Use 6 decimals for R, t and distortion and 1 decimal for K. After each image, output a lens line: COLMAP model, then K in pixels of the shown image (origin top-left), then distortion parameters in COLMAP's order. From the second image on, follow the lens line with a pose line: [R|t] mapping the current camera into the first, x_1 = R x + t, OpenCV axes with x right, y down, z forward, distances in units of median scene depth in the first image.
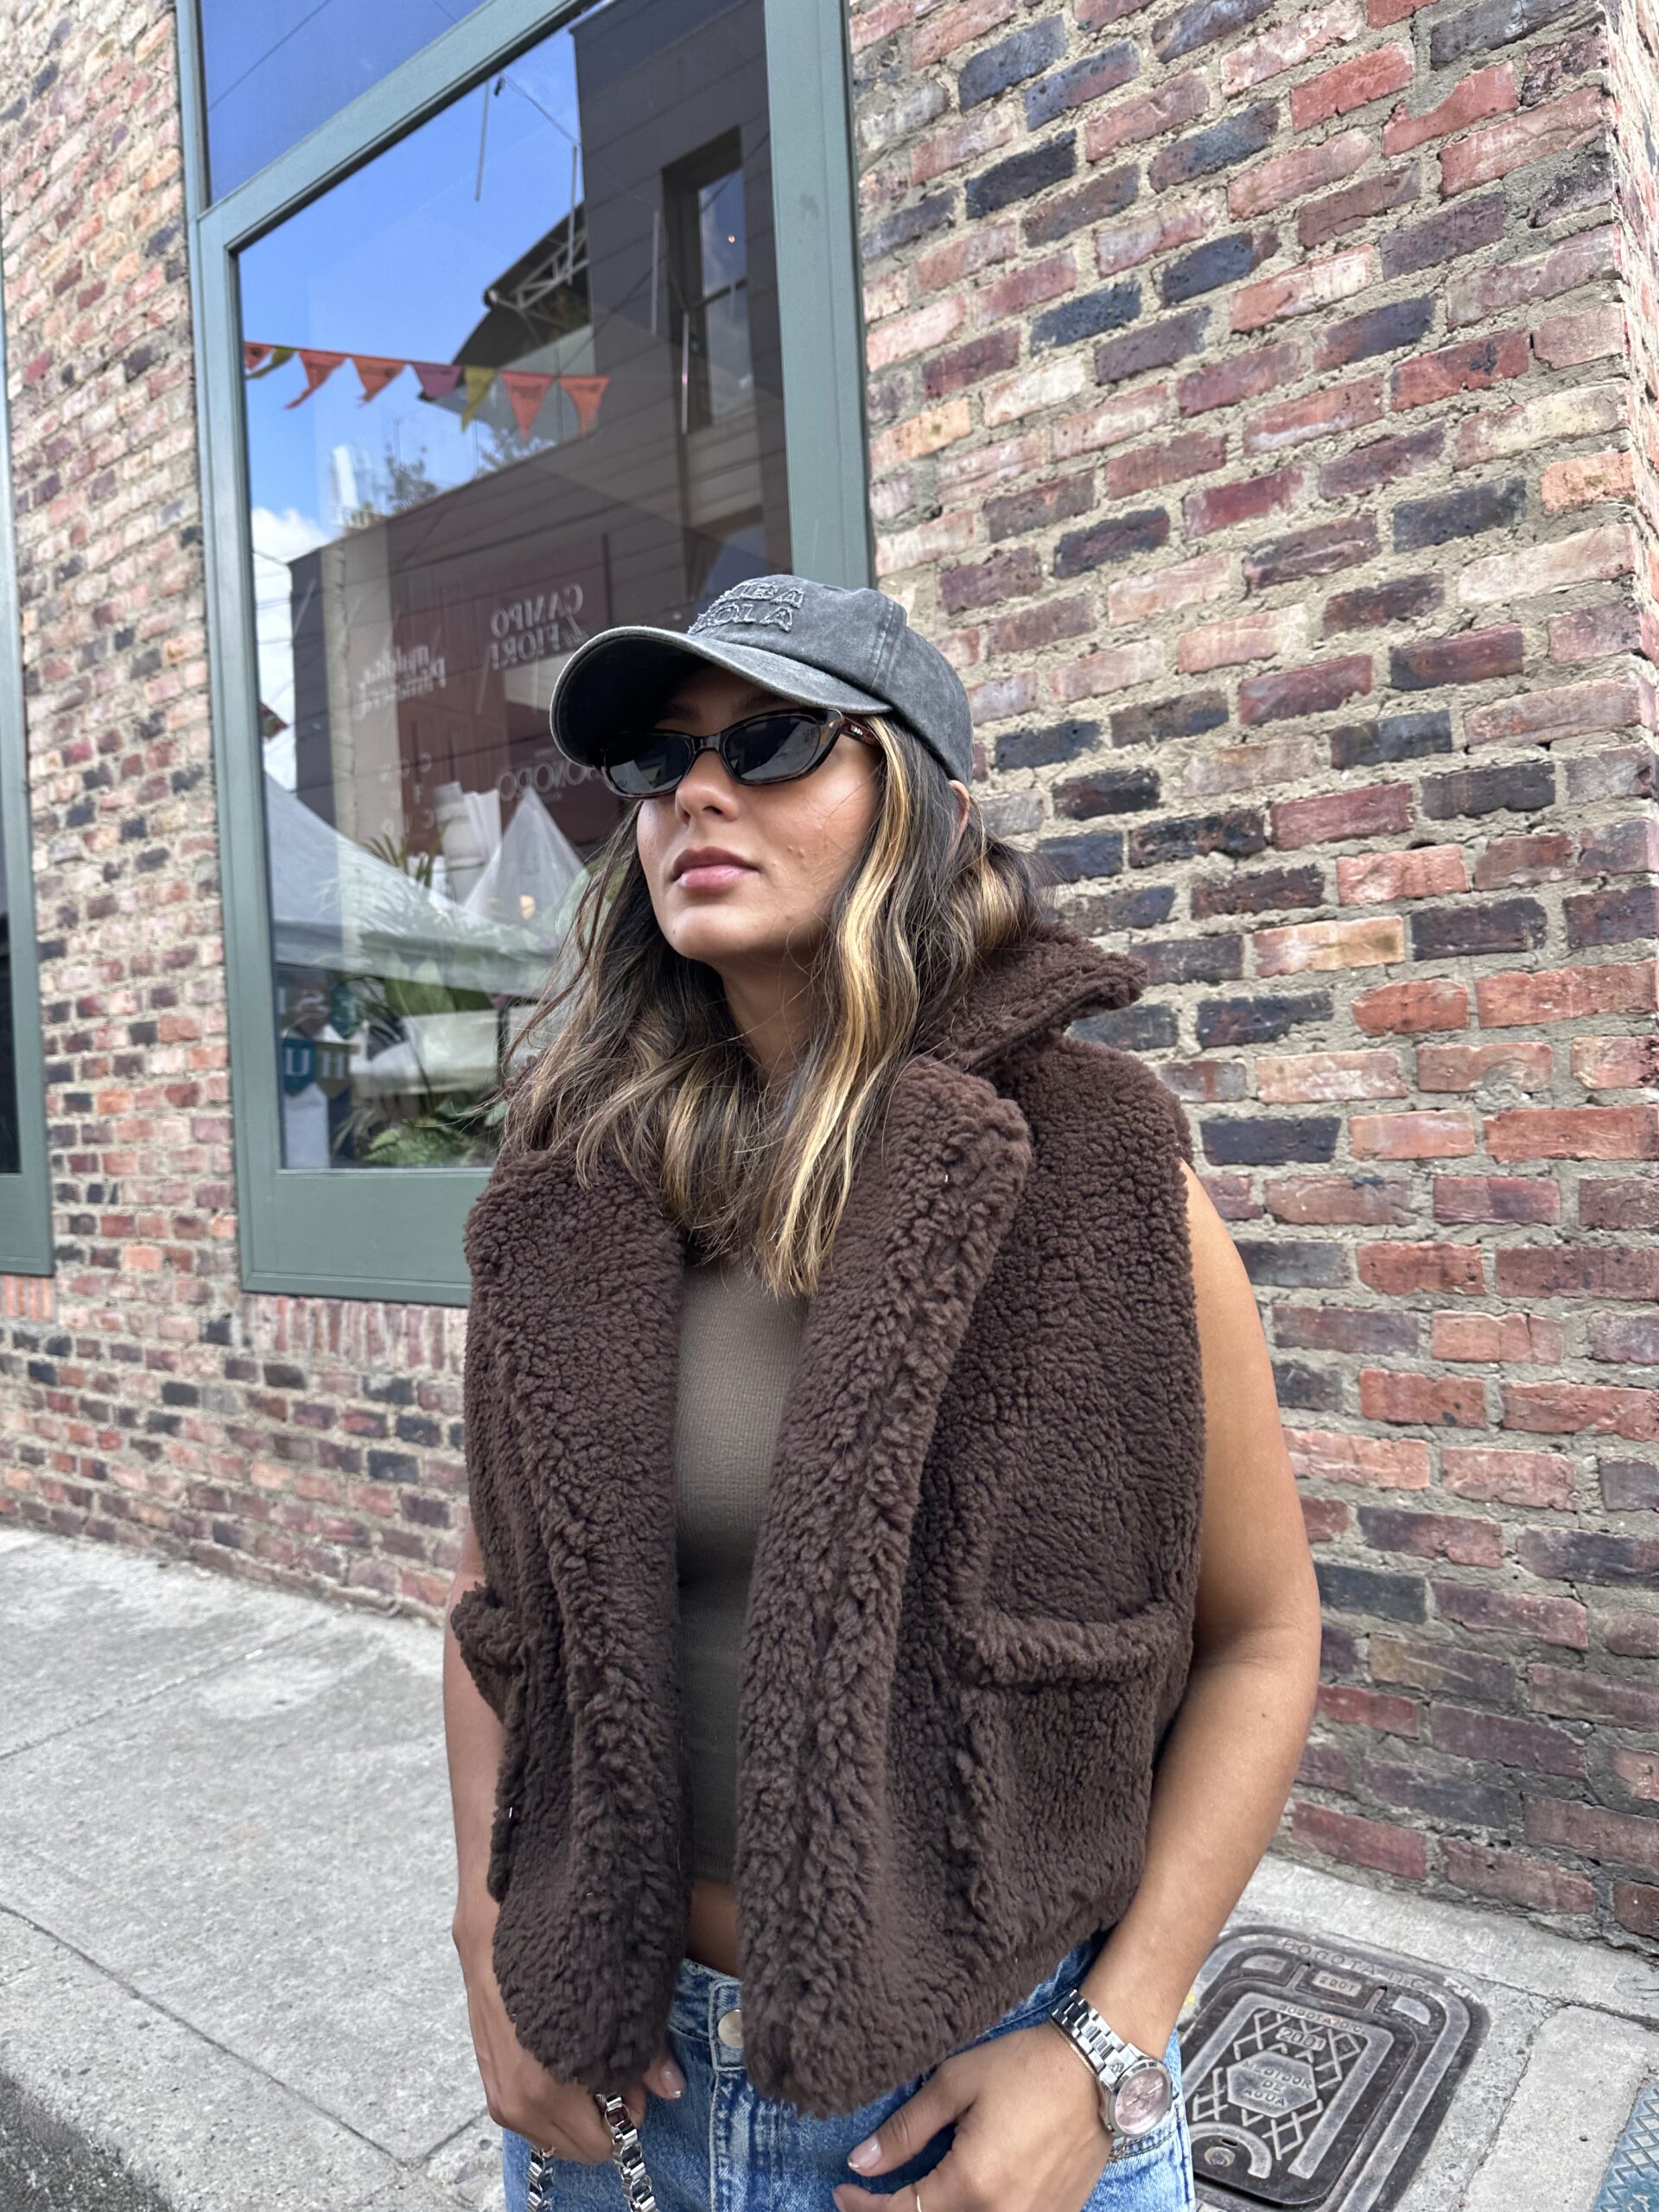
lens RADIAL K [[1507.0, 0, 798.2], [0, 1507.0, 1097.3], [0, 0, 1]] dist [0.003338, -0.014571]
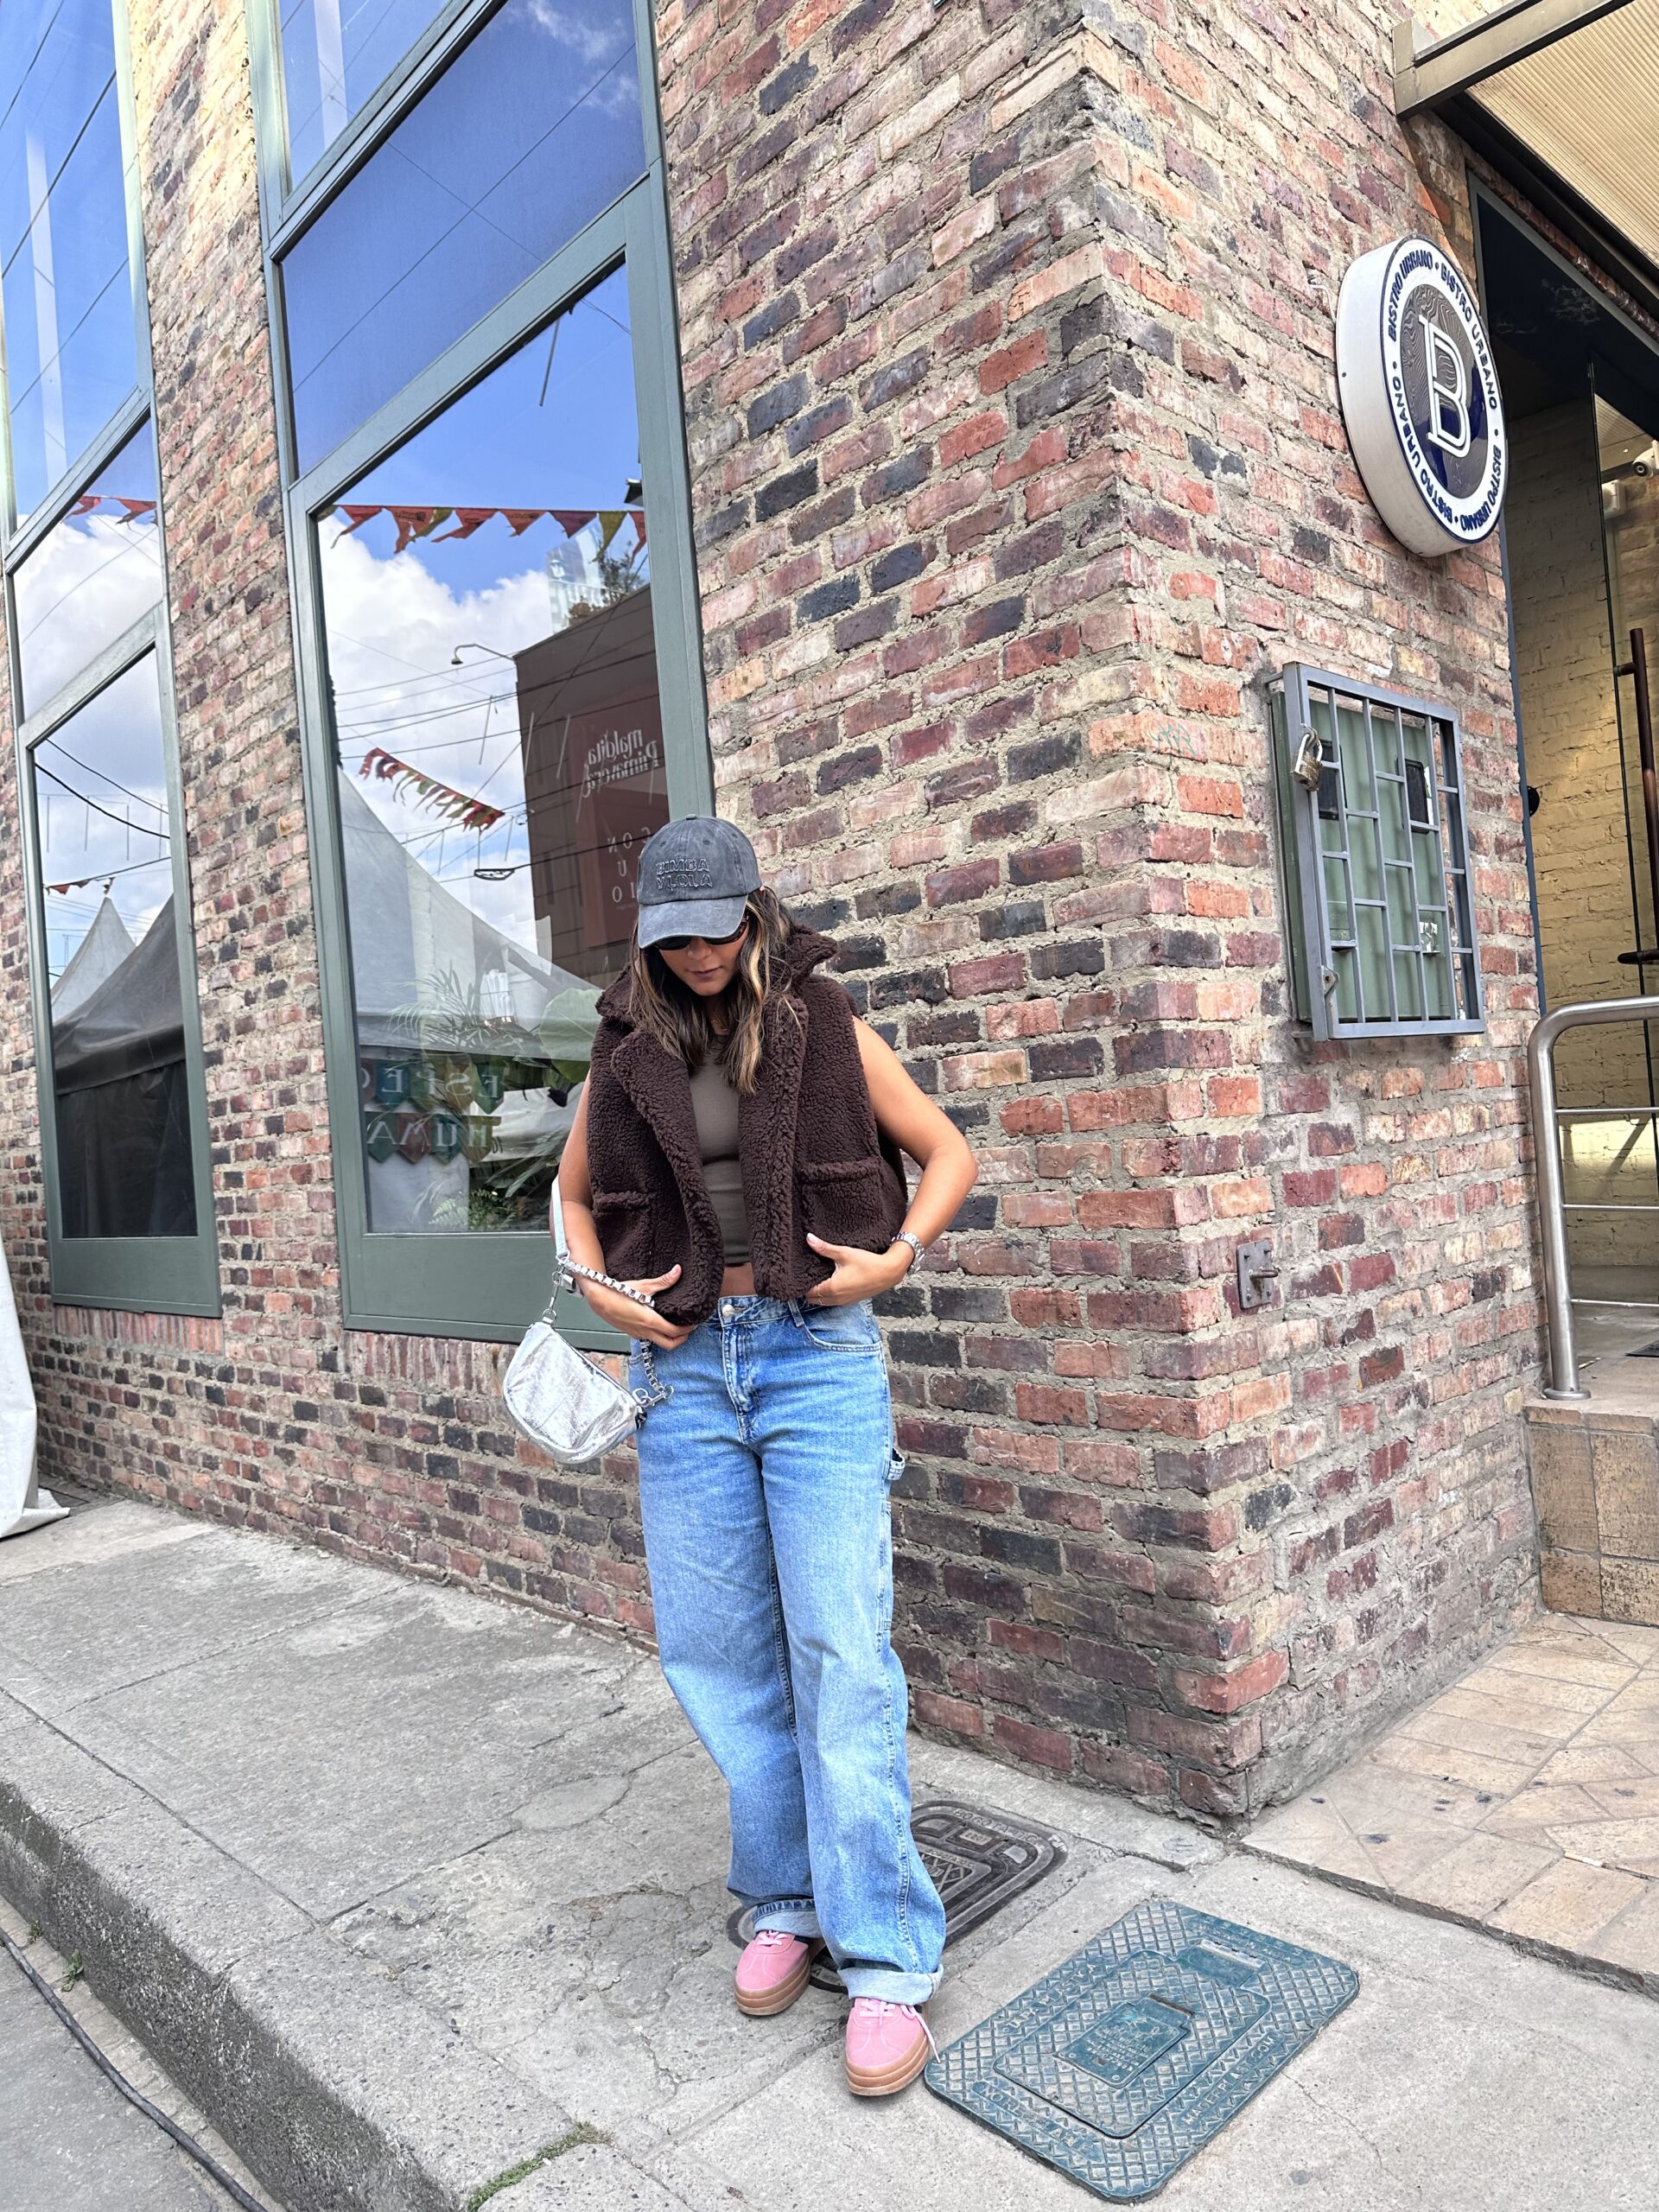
lens RADIAL K [[1507.0, 0, 828.2], [0, 1507.0, 1100.1], [0, 0, 1]] dist [0.003338, -0.014571]
pose [[0.988464, -0.032536, -0.147922, 0.366566], [0.030588, 0.999413, -0.015429, -0.051319], [0.148337, 0.010726, 0.988879, -0.311070]]
